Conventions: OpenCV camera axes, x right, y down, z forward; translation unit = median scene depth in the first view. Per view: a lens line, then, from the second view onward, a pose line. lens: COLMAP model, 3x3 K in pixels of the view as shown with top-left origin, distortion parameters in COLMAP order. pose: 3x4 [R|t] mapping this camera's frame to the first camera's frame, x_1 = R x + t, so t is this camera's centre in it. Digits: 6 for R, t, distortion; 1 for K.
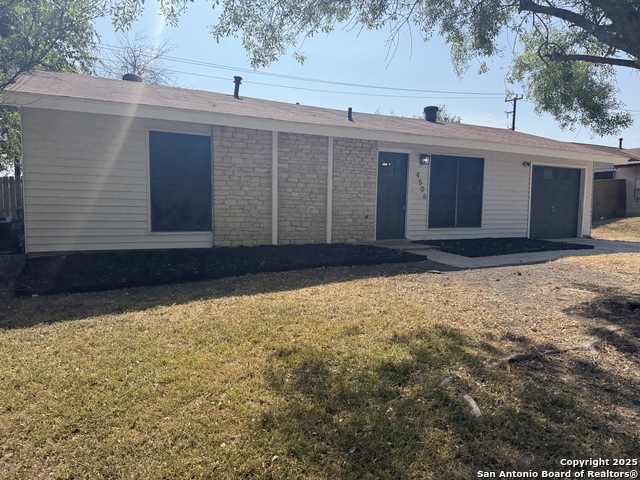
lens RADIAL K [[450.1, 0, 320.7], [0, 450.1, 241.6], [0, 0, 1]] dist [0.066521, -0.001047]
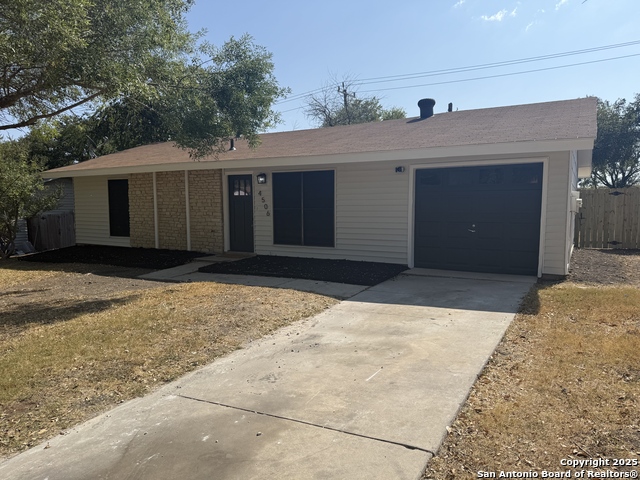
lens RADIAL K [[451.8, 0, 326.3], [0, 451.8, 241.2], [0, 0, 1]] dist [0.070410, -0.092922]
pose [[0.545066, 0.054191, -0.836640, 1.287299], [-0.055933, 0.998036, 0.028205, -0.079869], [0.836525, 0.031422, 0.547027, 0.596747]]
